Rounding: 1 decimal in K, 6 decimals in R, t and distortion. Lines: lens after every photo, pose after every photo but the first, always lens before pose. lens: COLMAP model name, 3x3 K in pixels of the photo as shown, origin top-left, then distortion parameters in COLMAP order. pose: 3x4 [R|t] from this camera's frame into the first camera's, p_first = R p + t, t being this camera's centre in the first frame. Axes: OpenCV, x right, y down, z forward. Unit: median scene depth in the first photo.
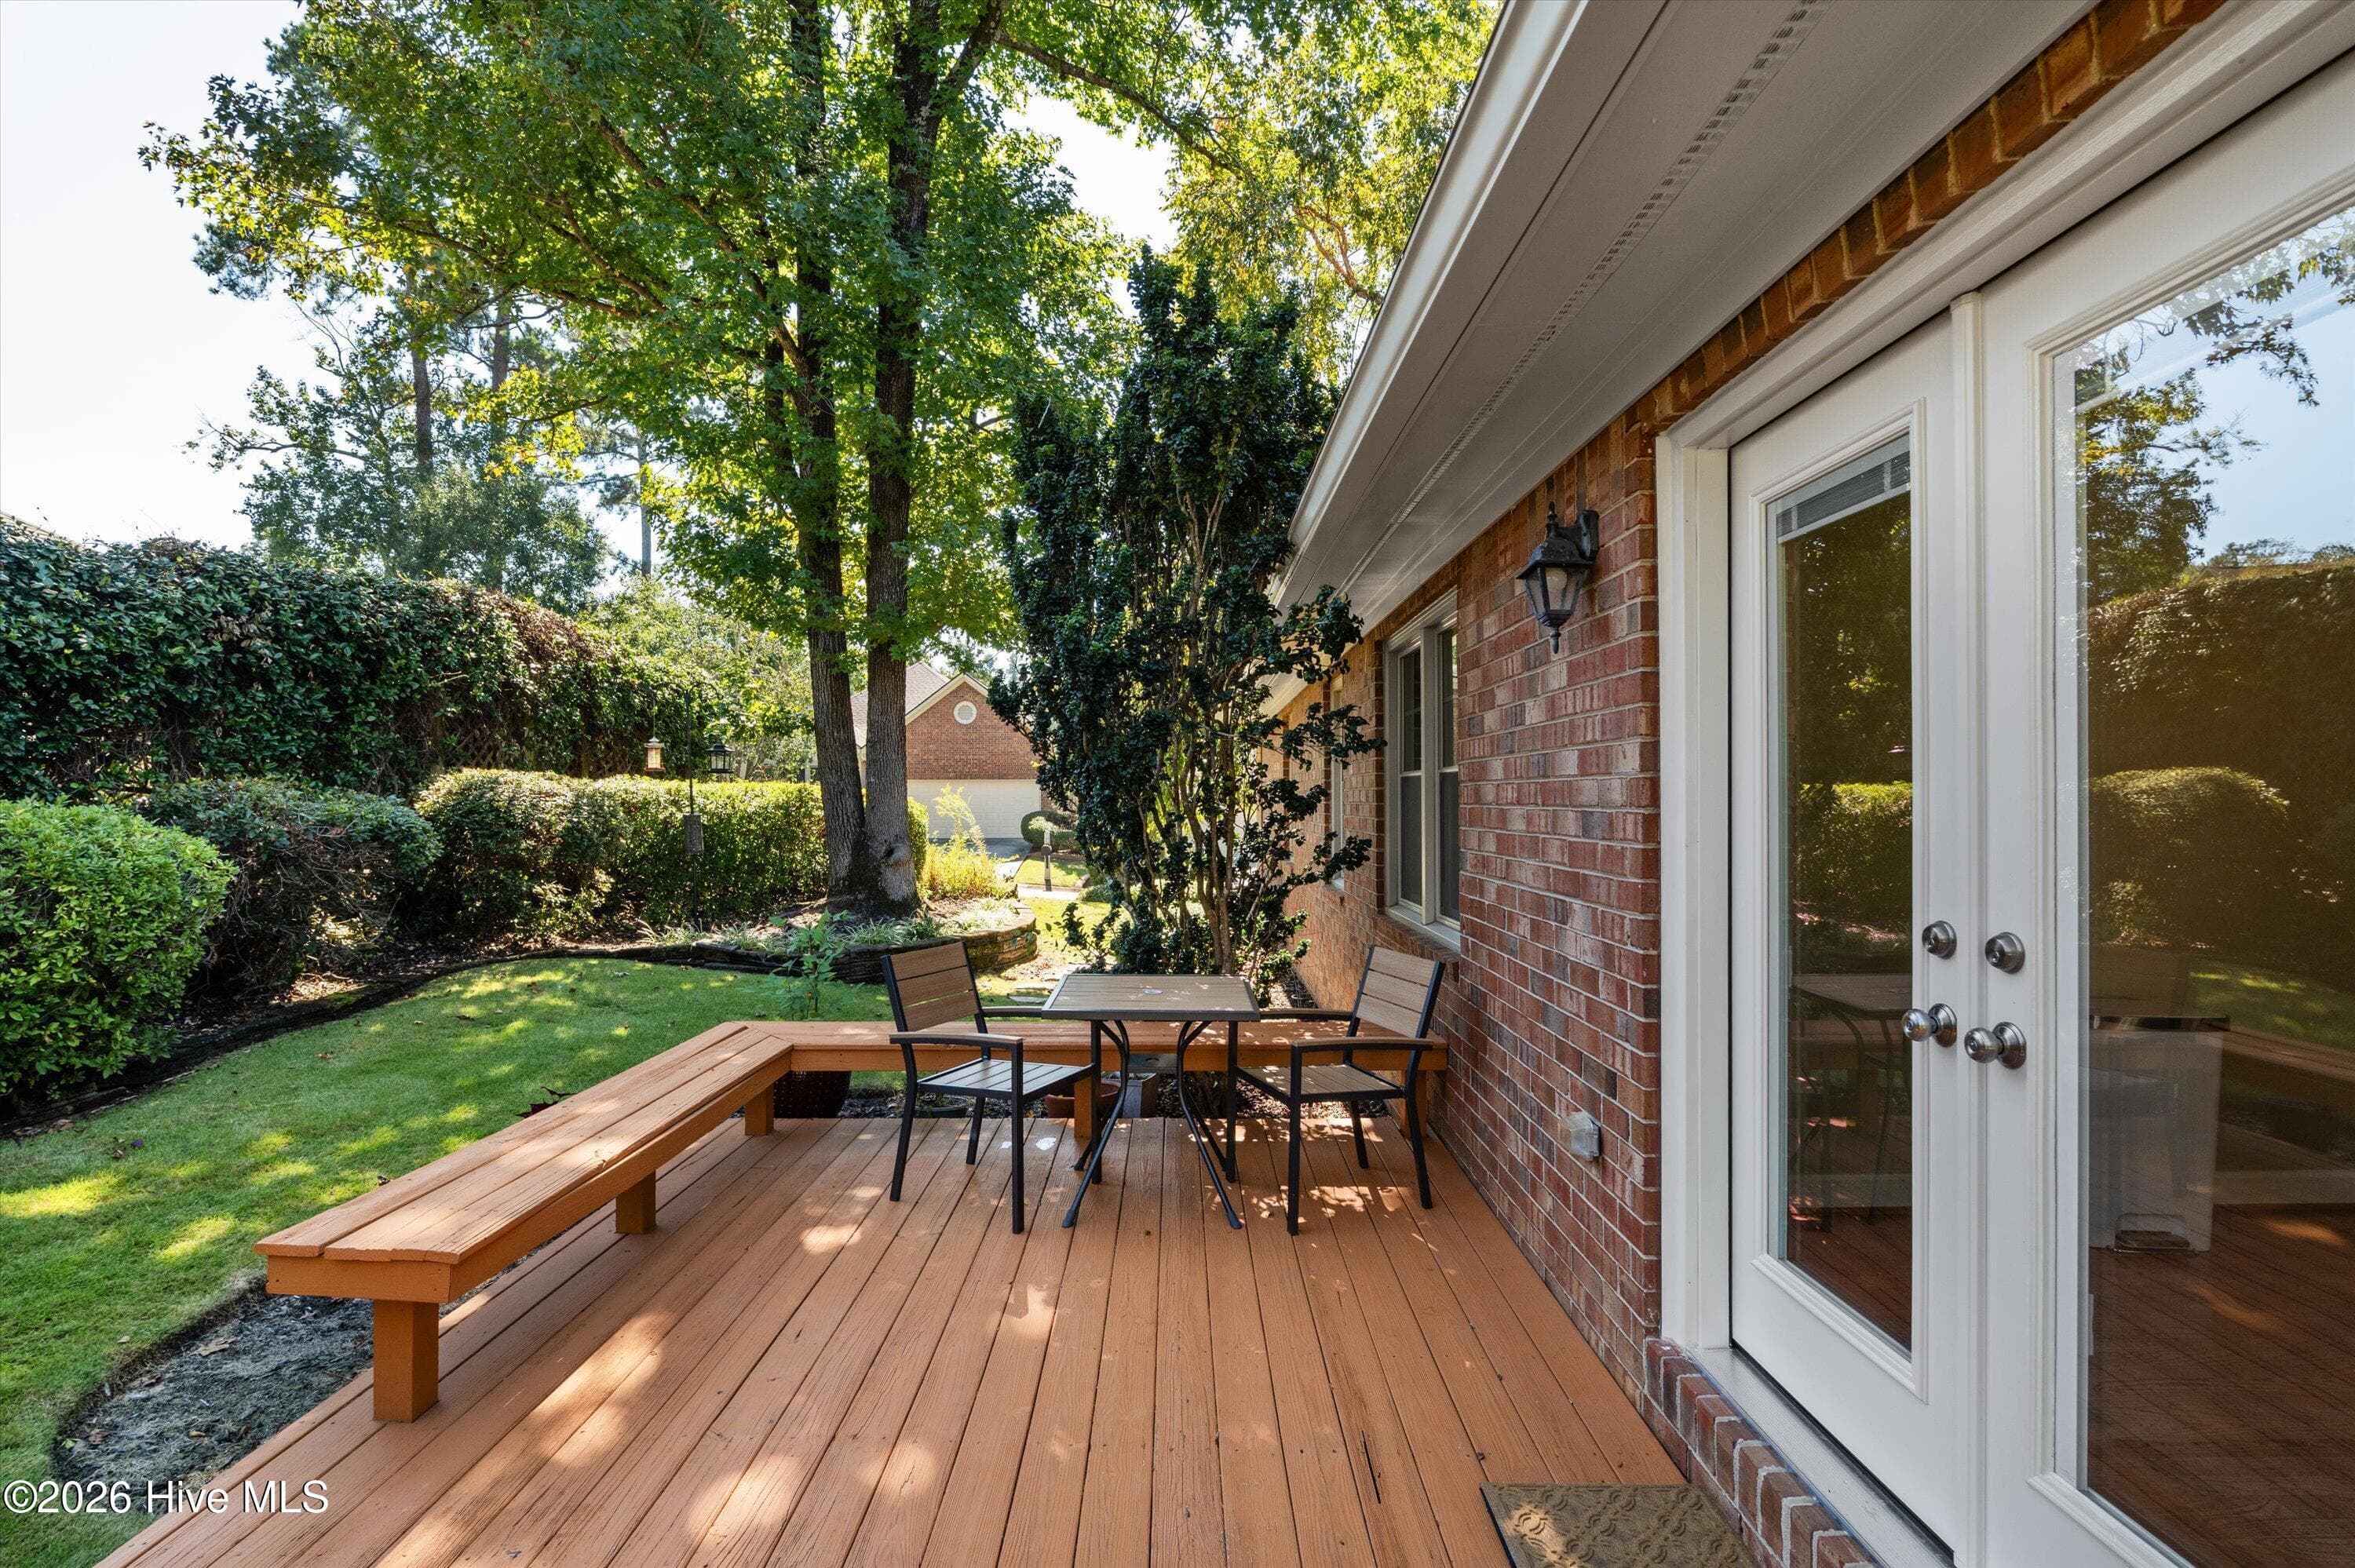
lens RADIAL K [[1114.9, 0, 1169.0], [0, 1114.9, 790.0], [0, 0, 1]] dist [-0.001041, -0.000112]
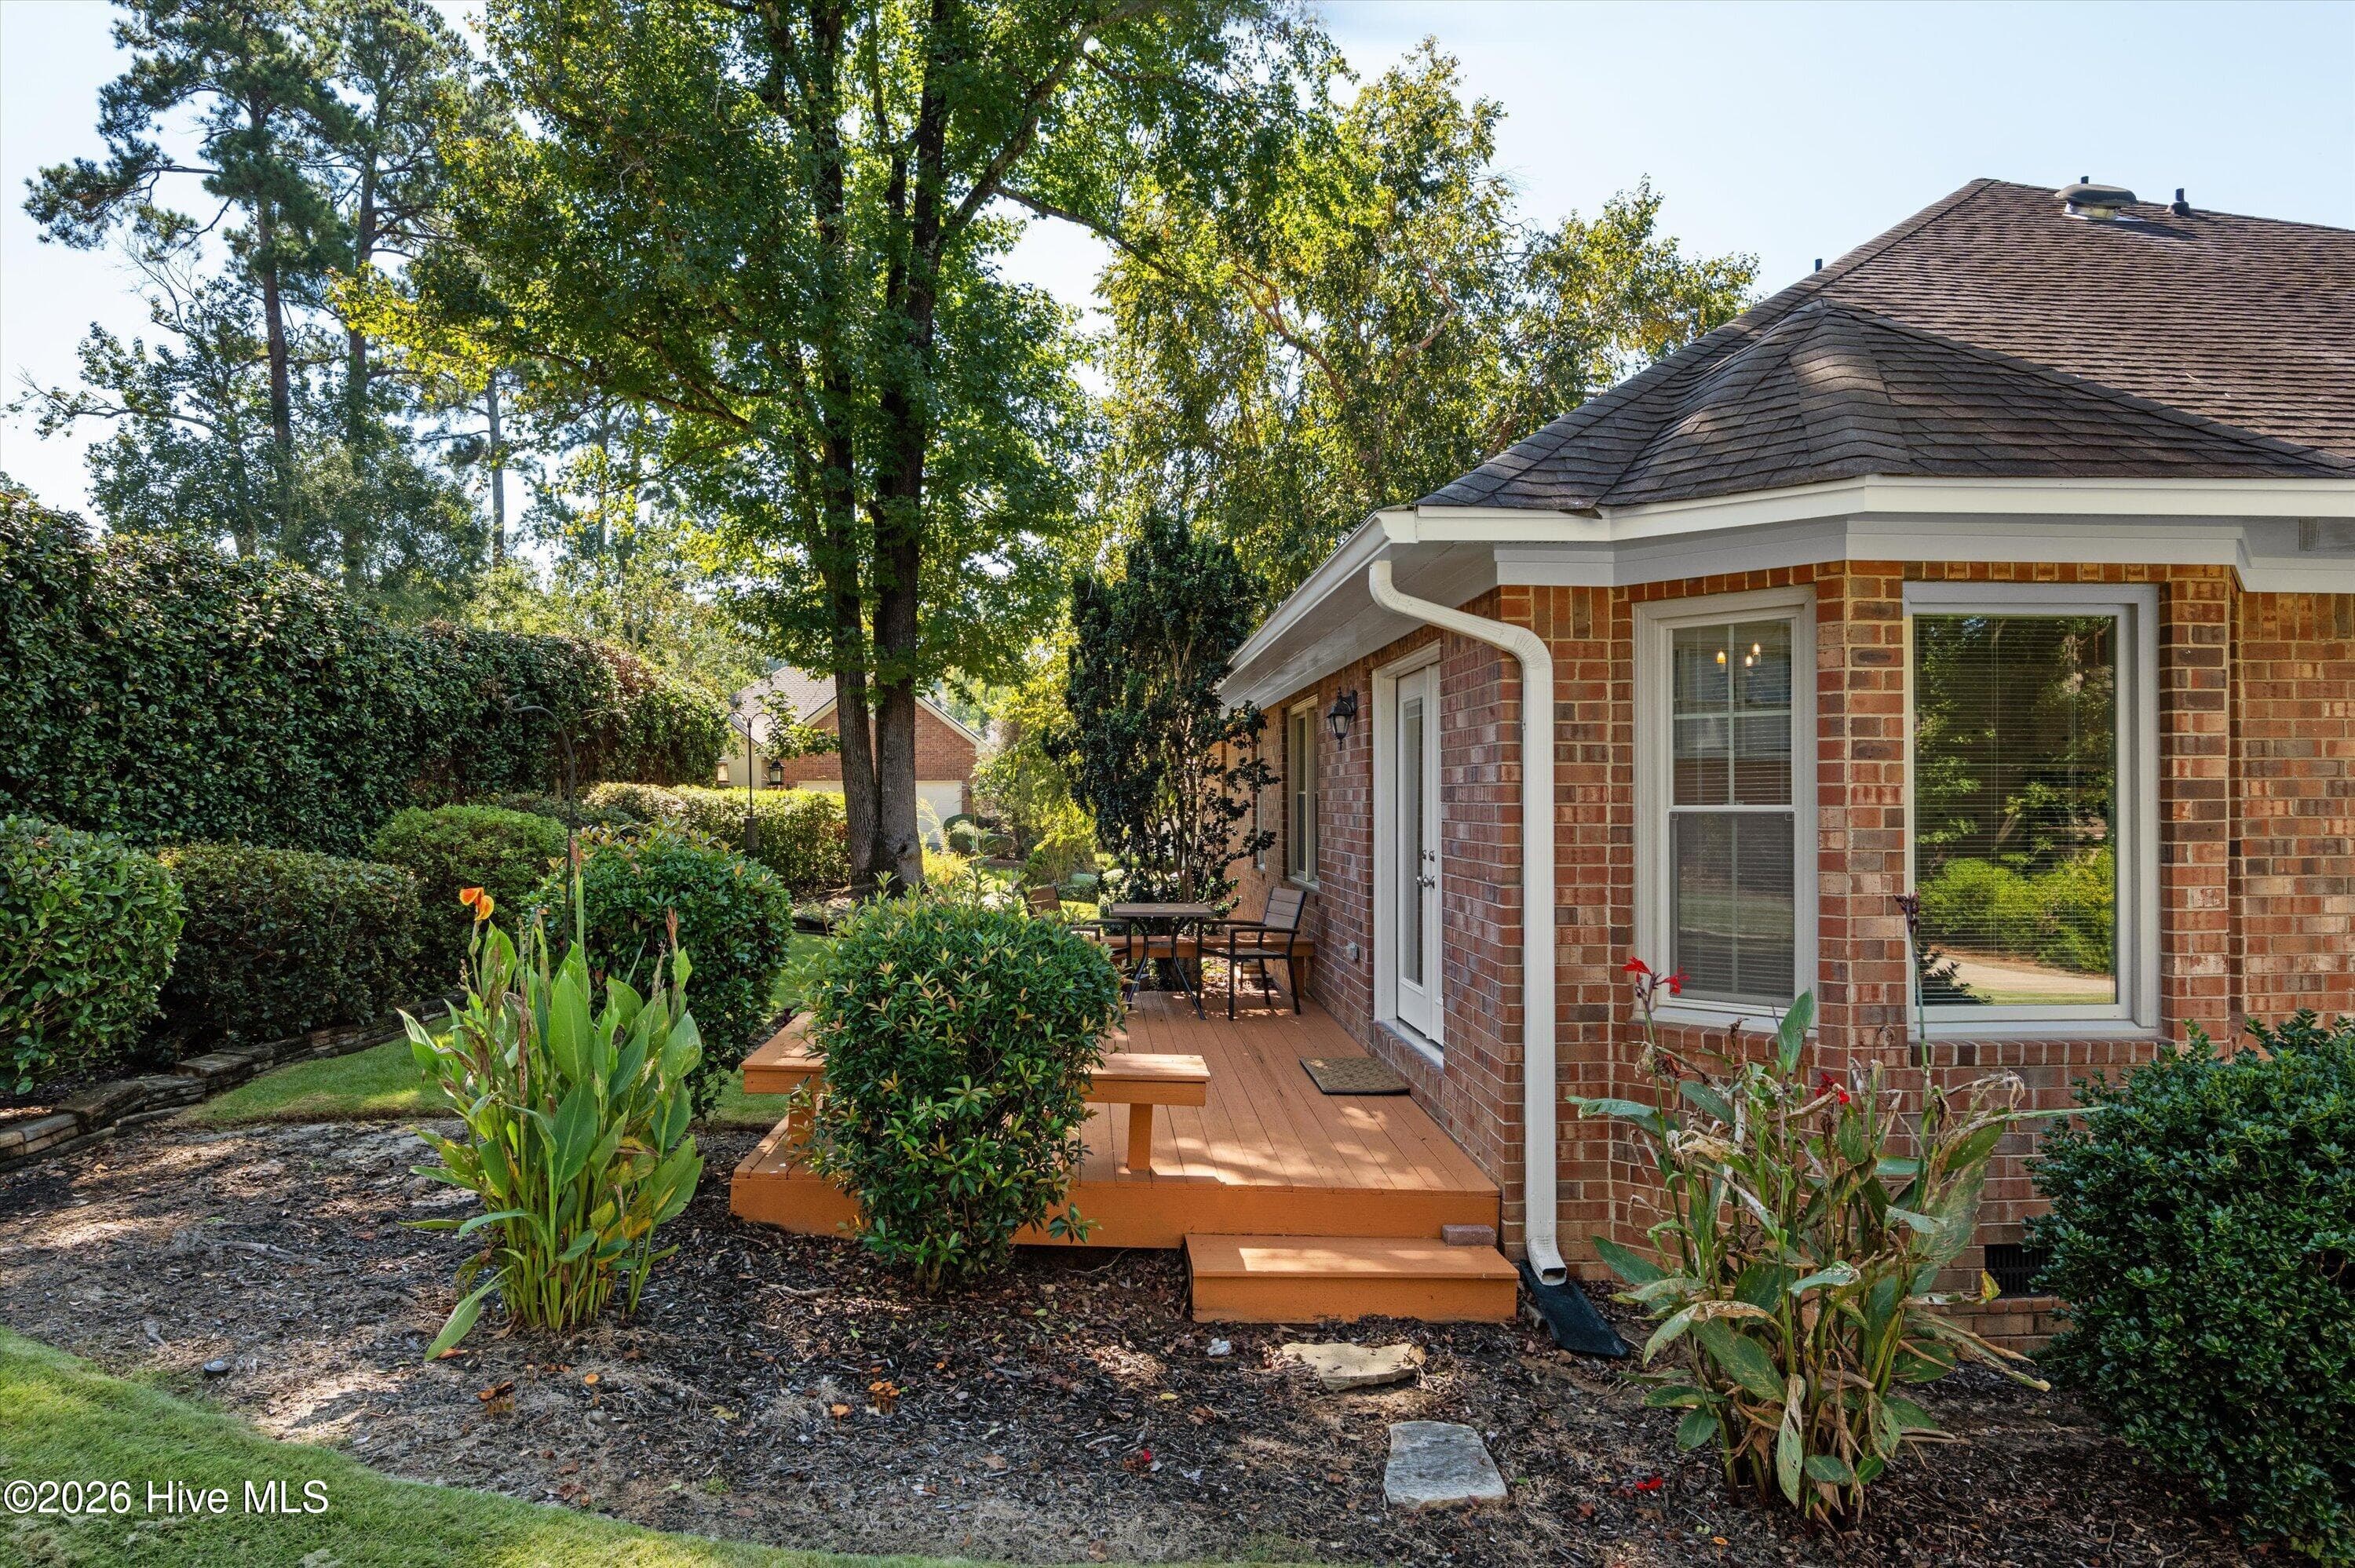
lens RADIAL K [[1311.0, 0, 1181.5], [0, 1311.0, 836.8], [0, 0, 1]] dist [0.000469, 0.000267]
pose [[0.997111, -0.001217, 0.075949, -0.066929], [-0.001522, 0.999351, 0.035996, -0.011762], [-0.075943, -0.036008, 0.996462, -0.570698]]
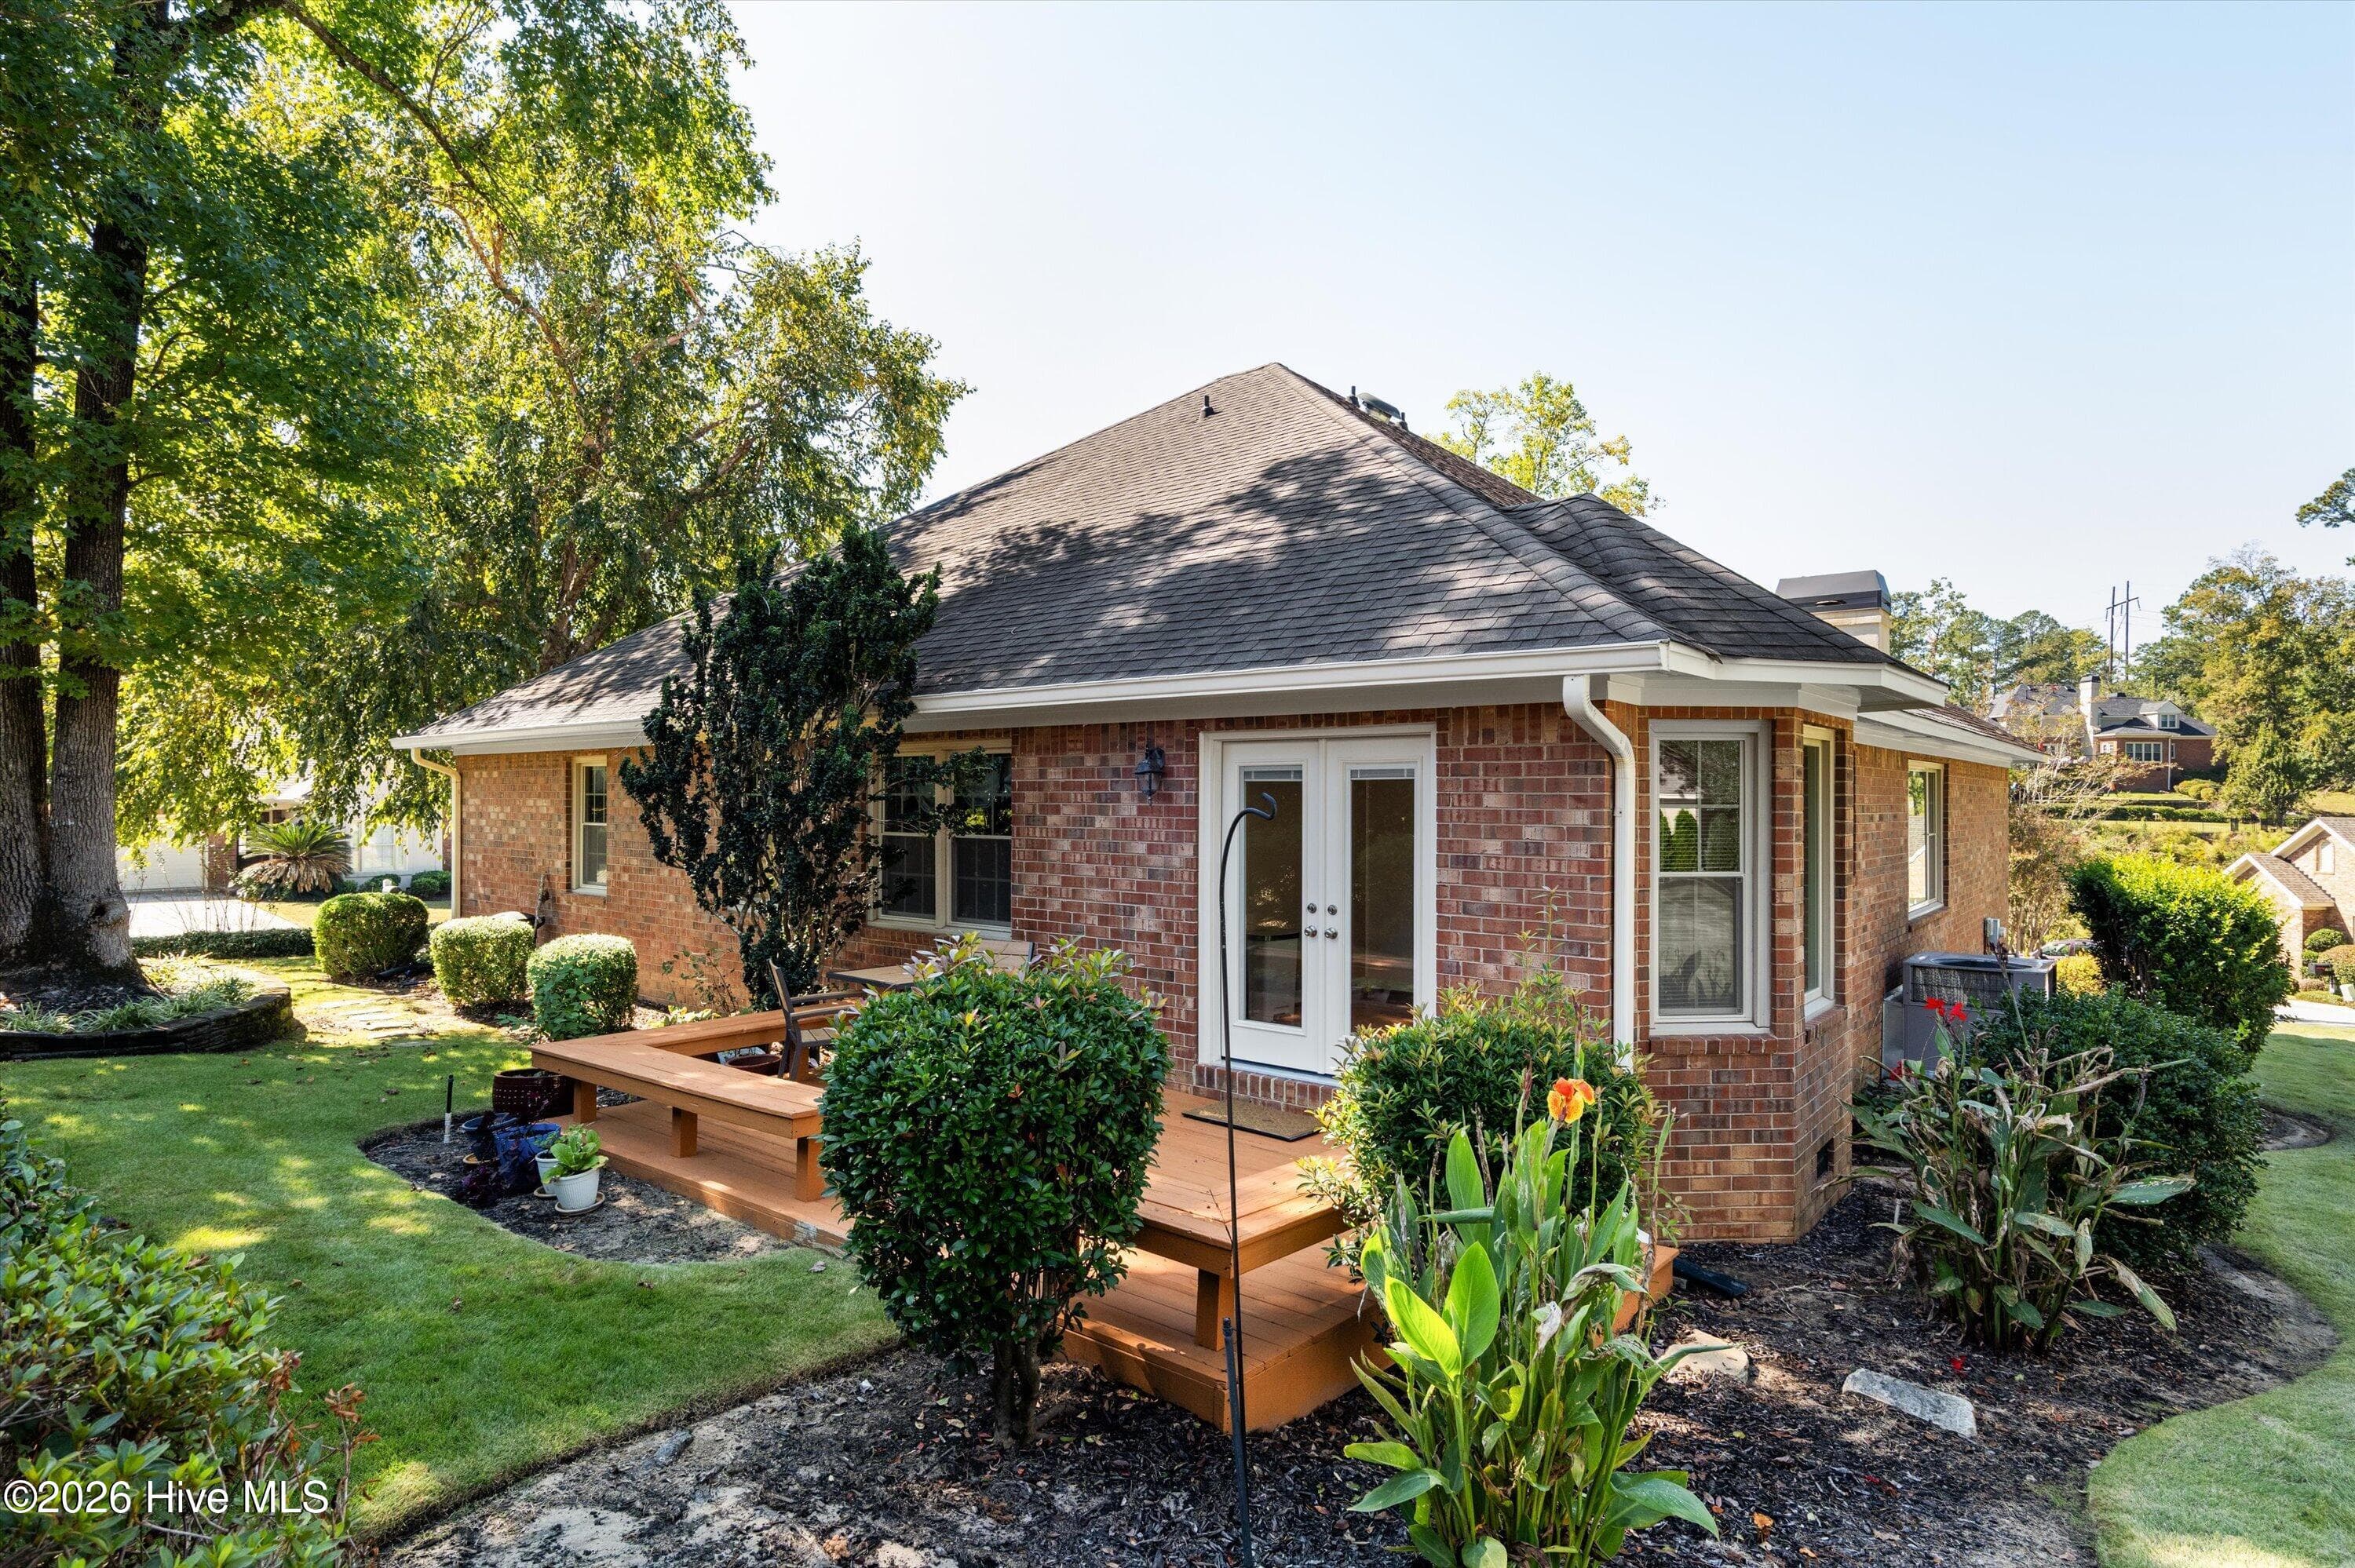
lens RADIAL K [[1271.1, 0, 1156.1], [0, 1271.1, 788.7], [0, 0, 1]] dist [-0.002114, -0.000040]
pose [[0.649385, 0.009307, 0.760403, -0.572455], [-0.010468, 0.999940, -0.003298, -0.048393], [-0.760388, -0.005818, 0.649443, -0.268213]]
